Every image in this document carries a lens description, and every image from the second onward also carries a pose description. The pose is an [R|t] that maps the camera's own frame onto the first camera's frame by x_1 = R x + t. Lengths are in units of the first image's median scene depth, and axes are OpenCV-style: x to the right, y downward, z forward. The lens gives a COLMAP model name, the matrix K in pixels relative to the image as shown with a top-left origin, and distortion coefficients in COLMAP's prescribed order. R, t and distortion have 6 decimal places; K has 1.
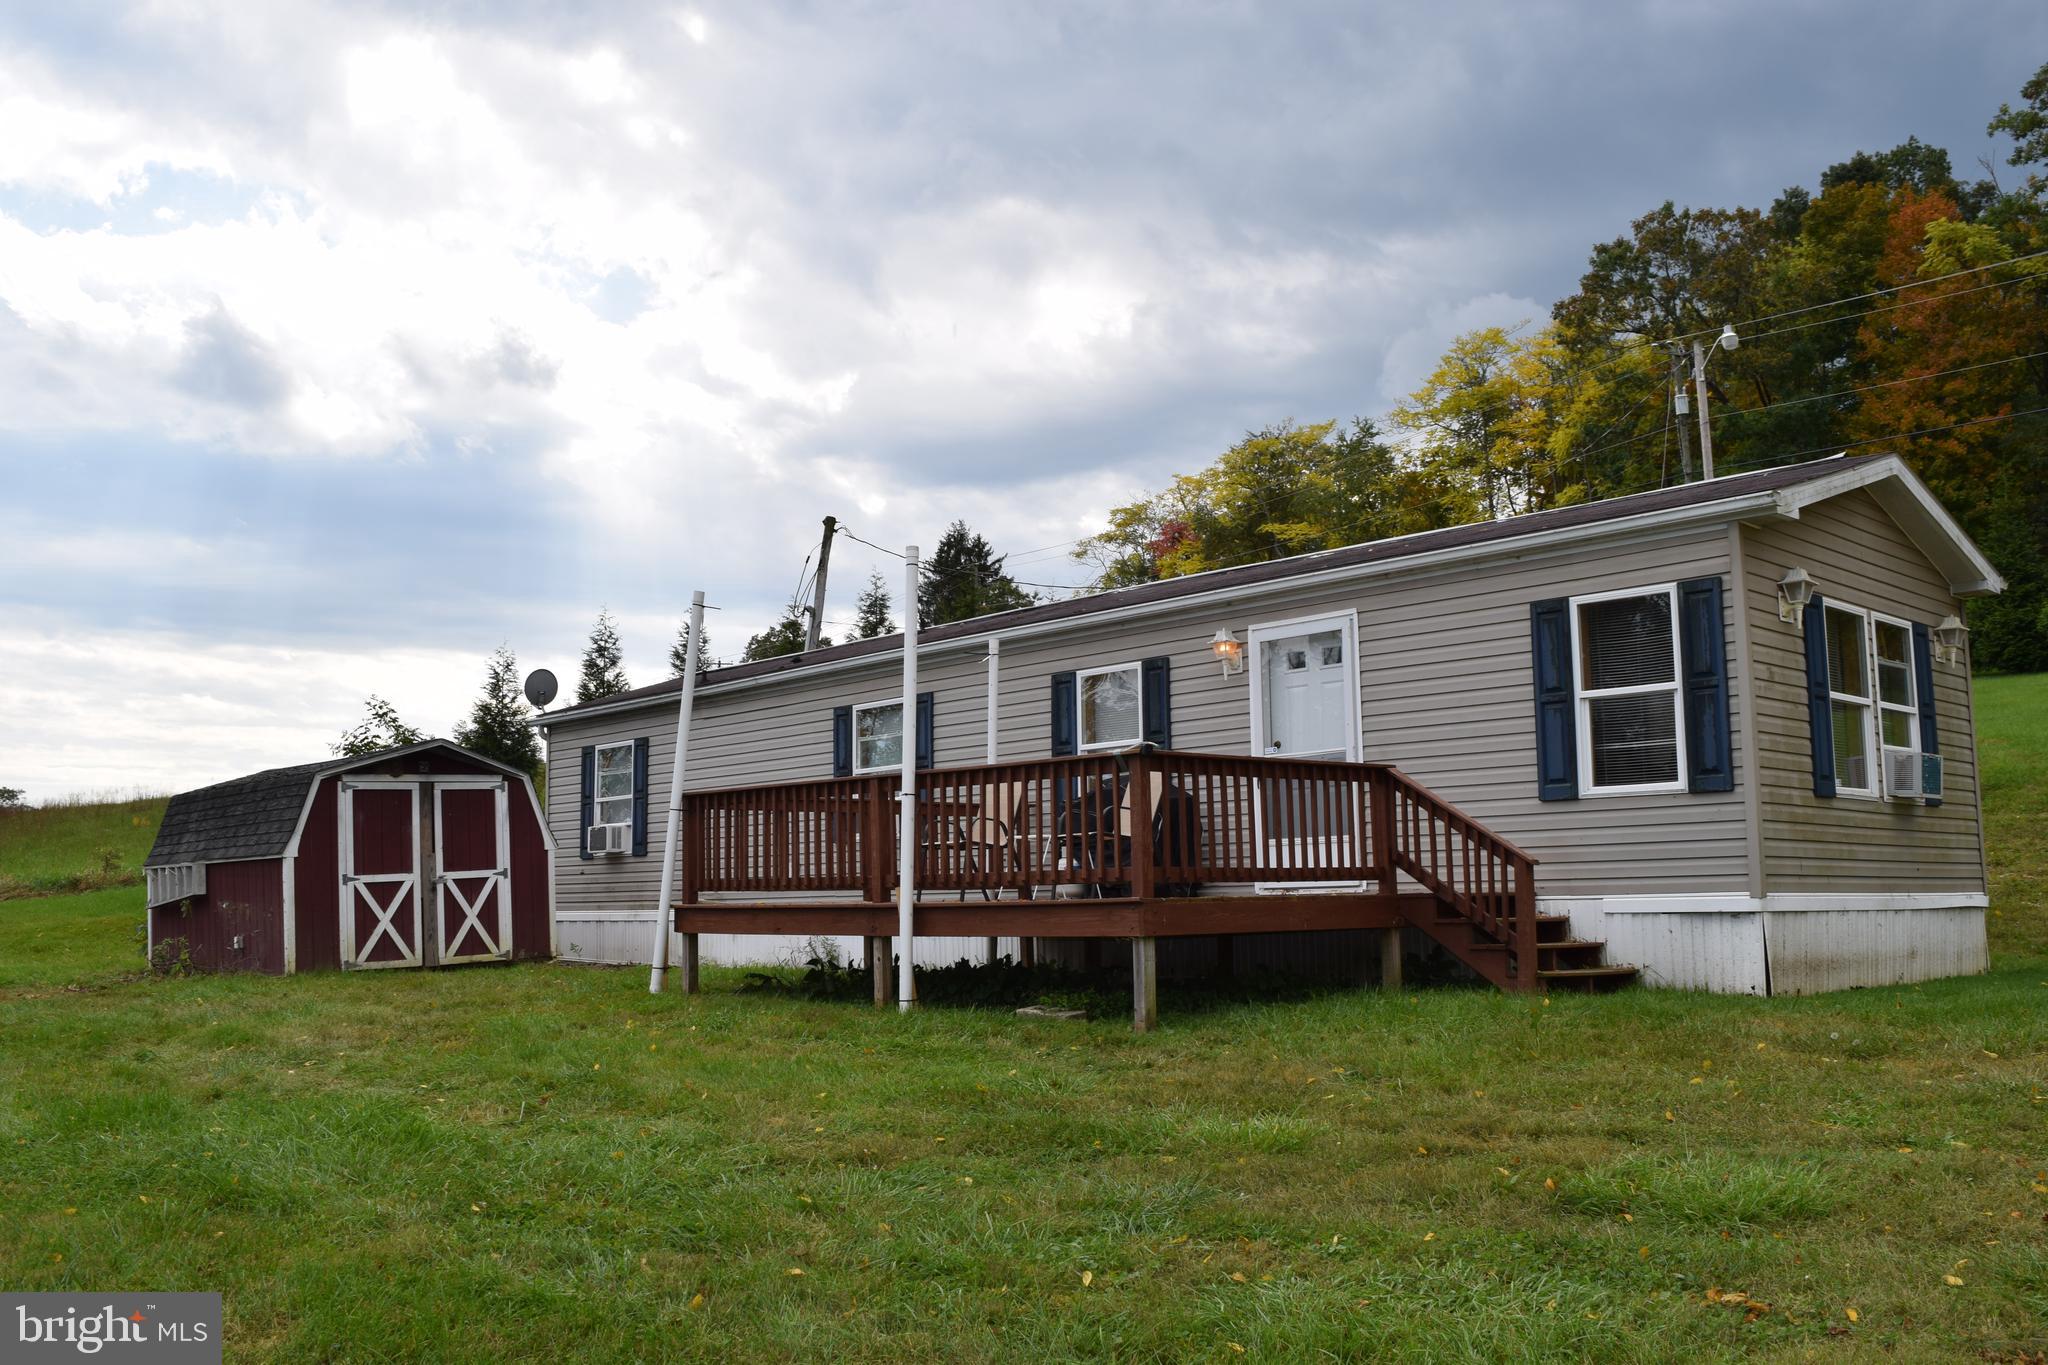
lens RADIAL K [[1770.3, 0, 1017.5], [0, 1770.3, 692.3], [0, 0, 1]] dist [-0.086170, 0.018918]
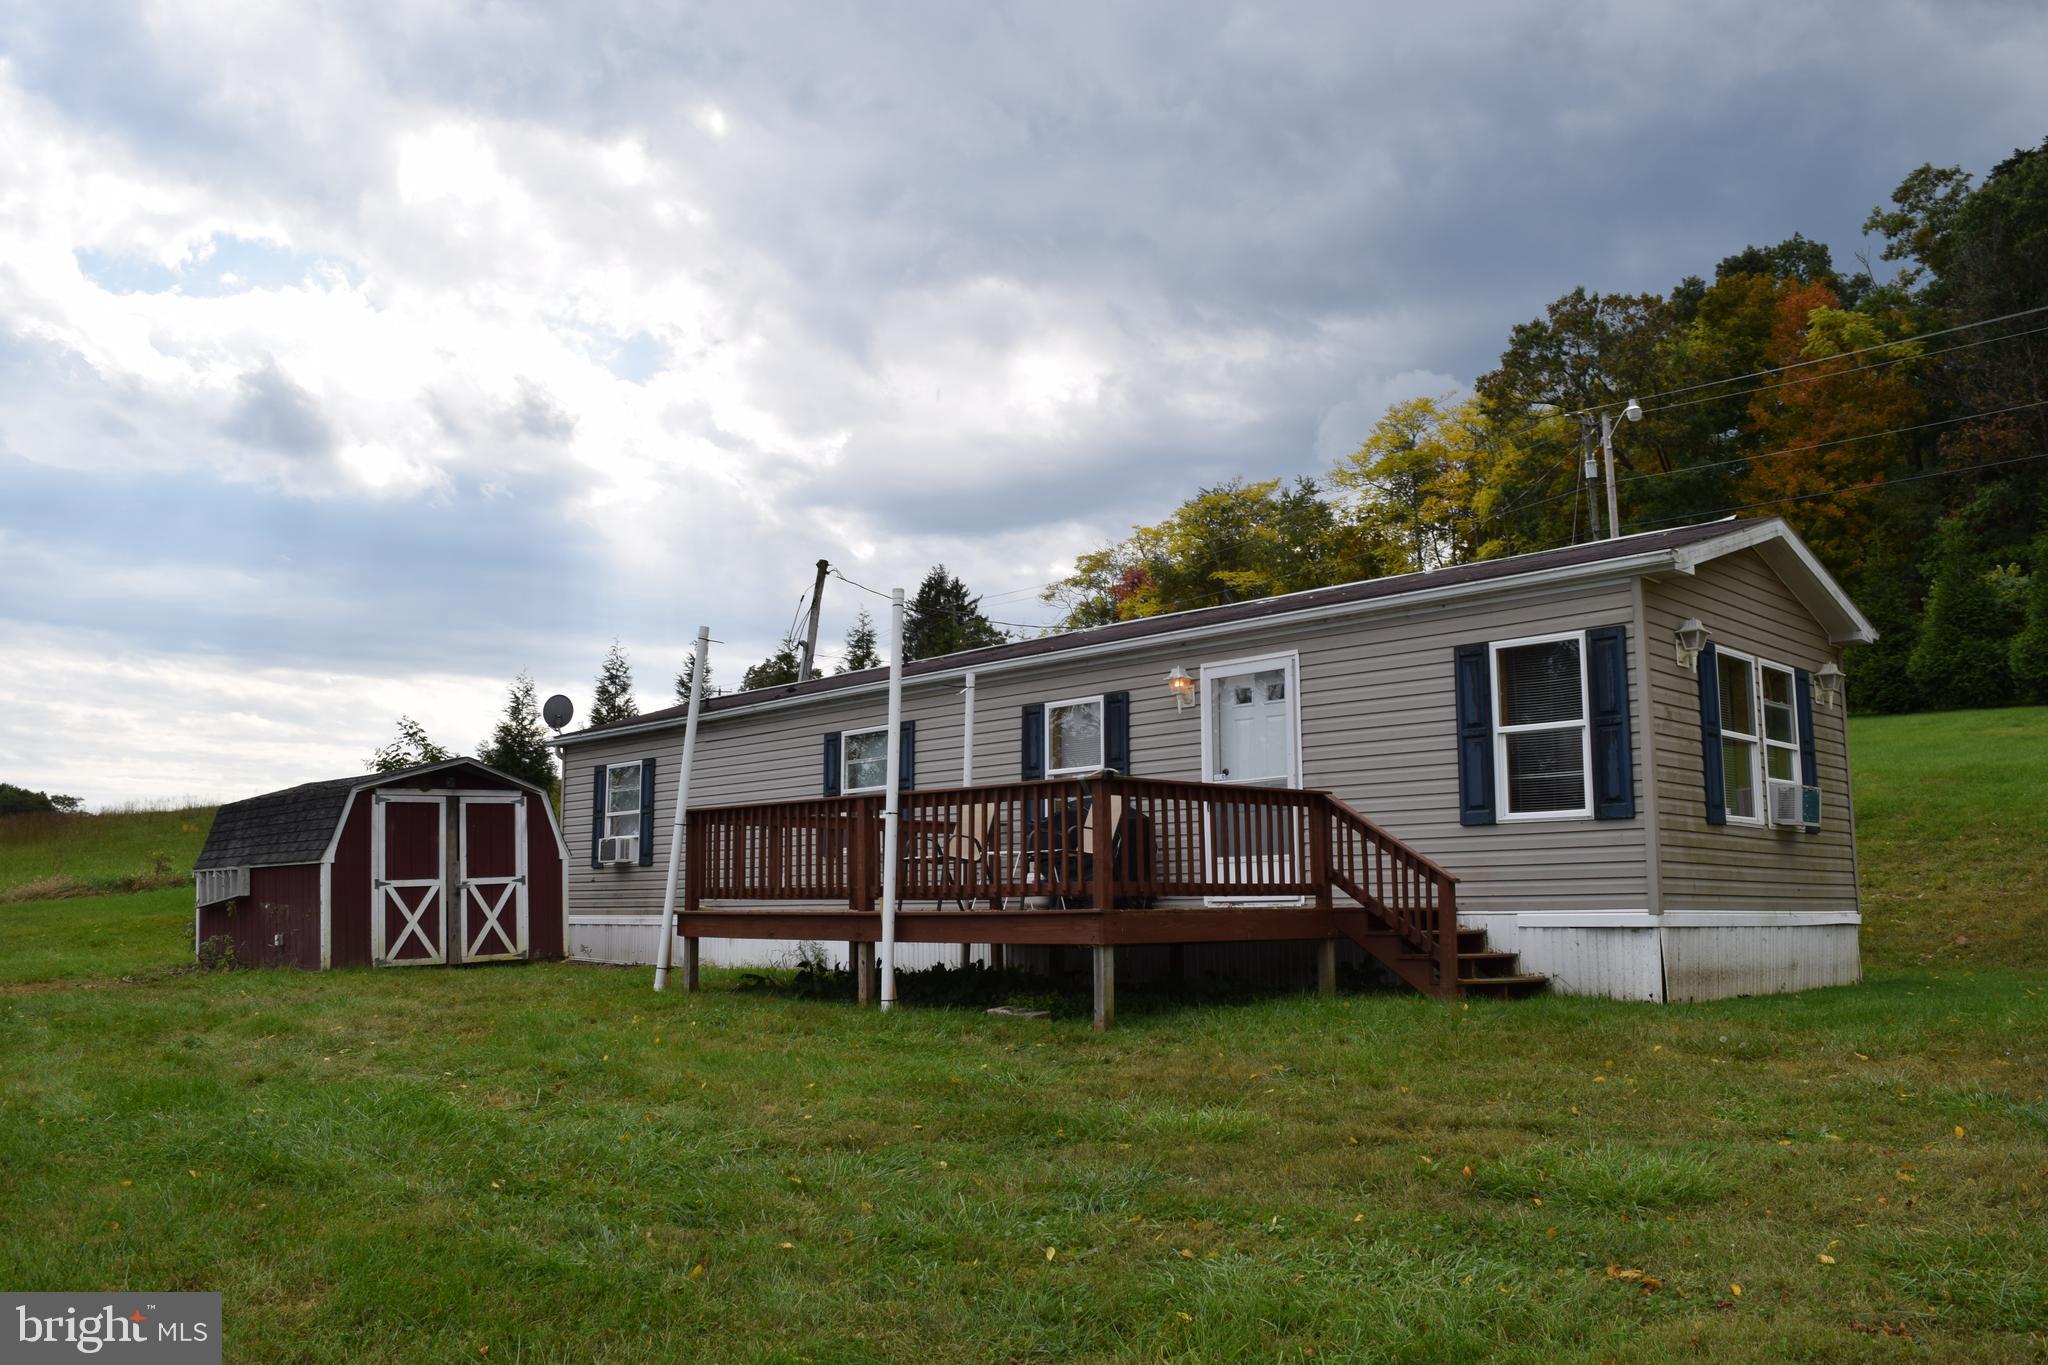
lens RADIAL K [[1605.7, 0, 1017.7], [0, 1605.7, 687.2], [0, 0, 1]] dist [-0.089570, 0.008237]
pose [[0.999776, 0.012629, 0.017000, -0.001023], [-0.012270, 0.999703, -0.021040, -0.000673], [-0.017261, 0.020826, 0.999634, -0.003439]]
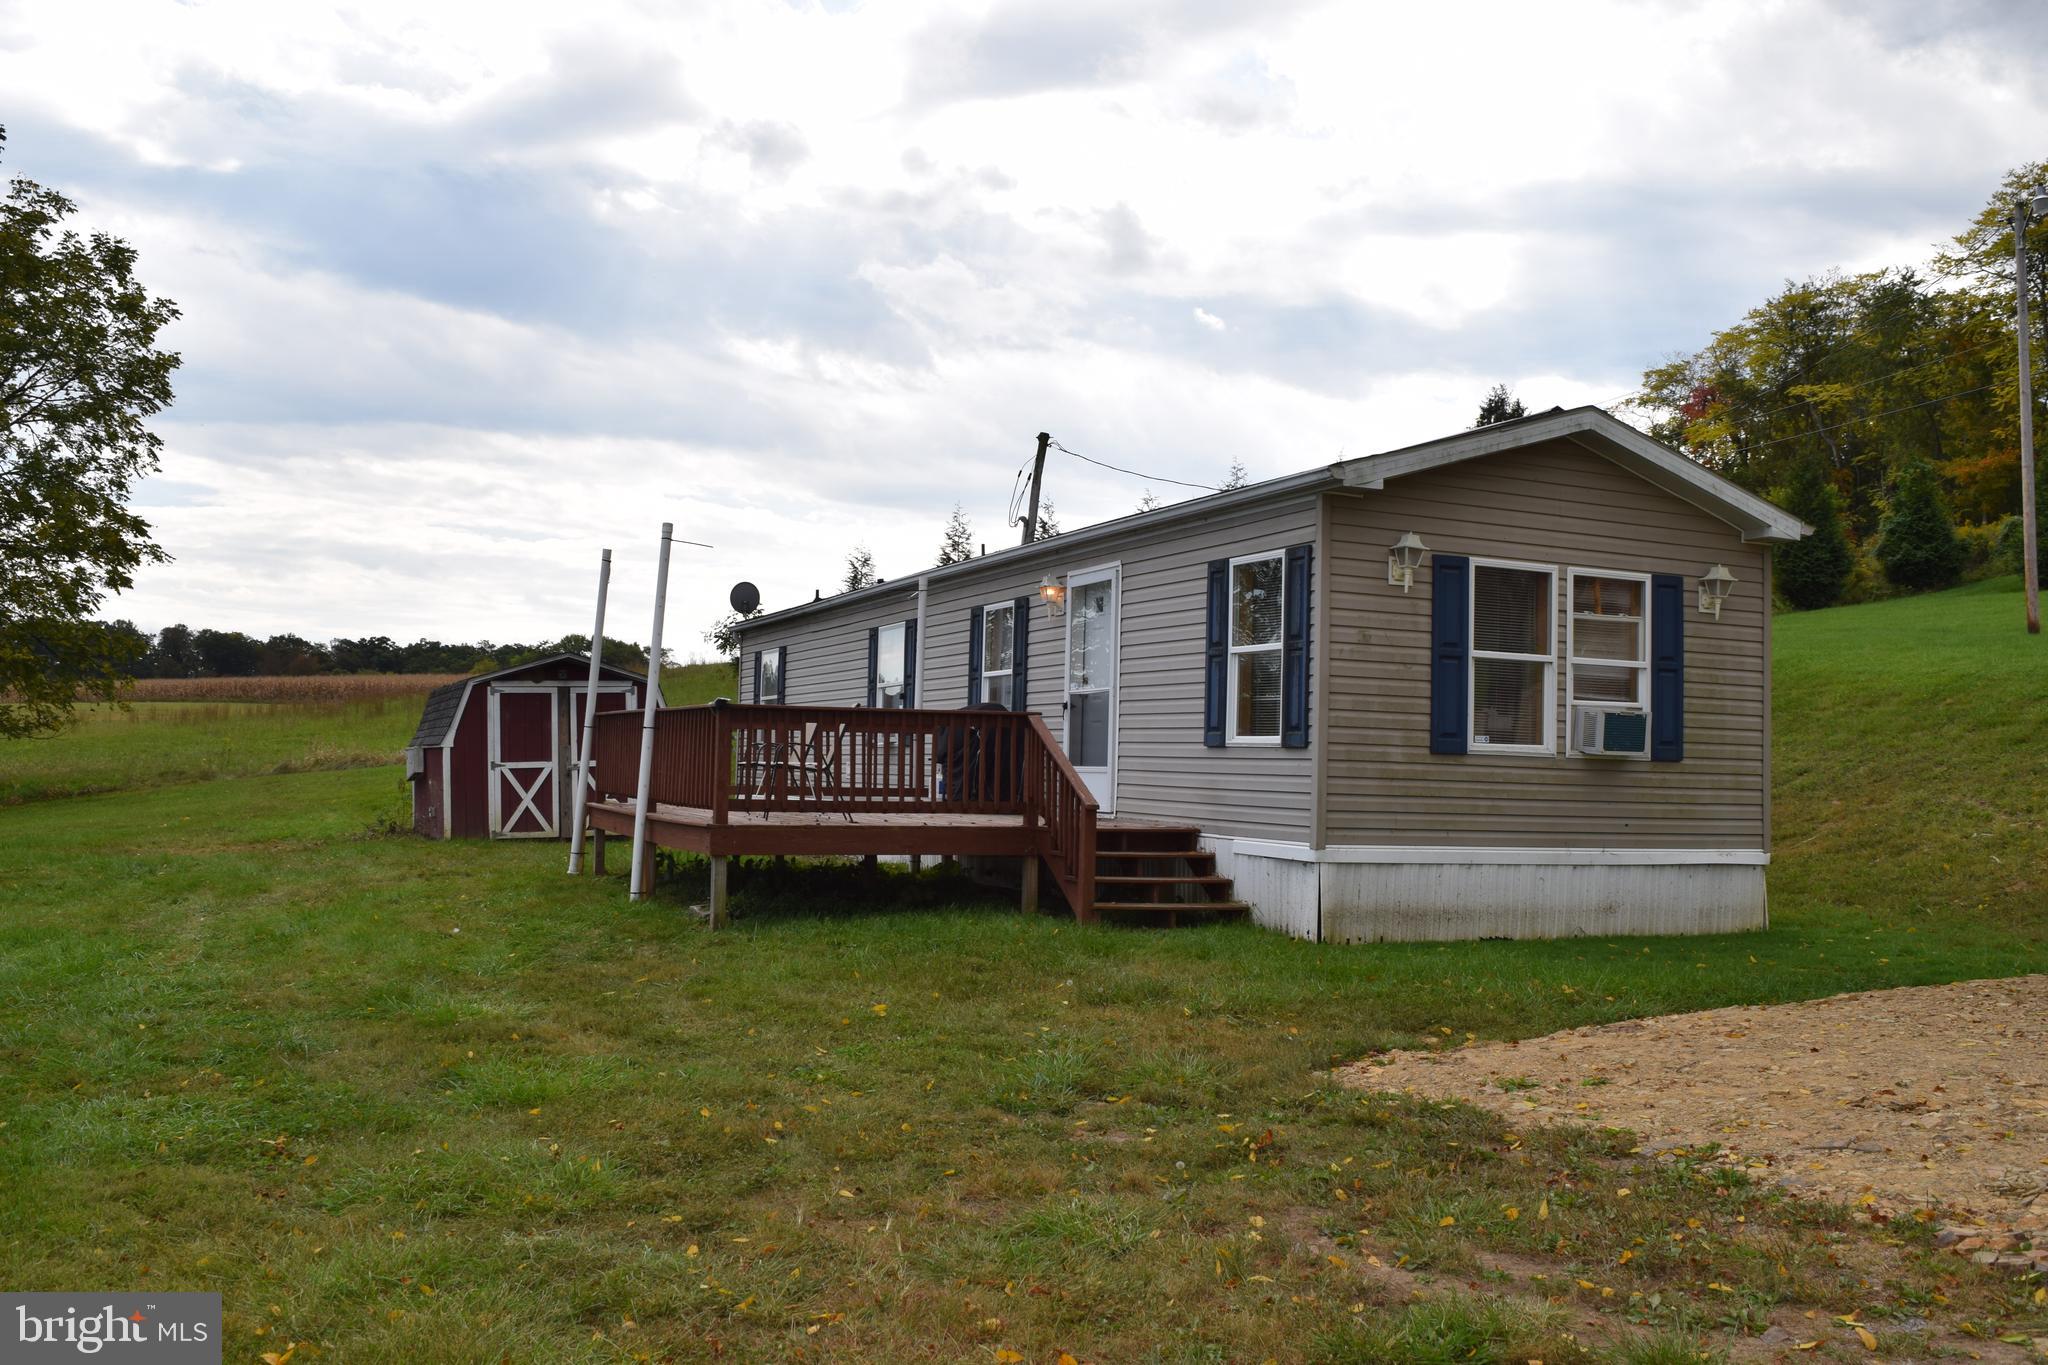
lens RADIAL K [[1770.3, 0, 1017.5], [0, 1770.3, 692.3], [0, 0, 1]] dist [-0.086170, 0.018918]
pose [[0.942354, 0.020730, -0.333974, 0.496348], [0.005343, 0.997020, 0.076961, -0.050558], [0.334574, -0.074309, 0.939435, -0.057537]]
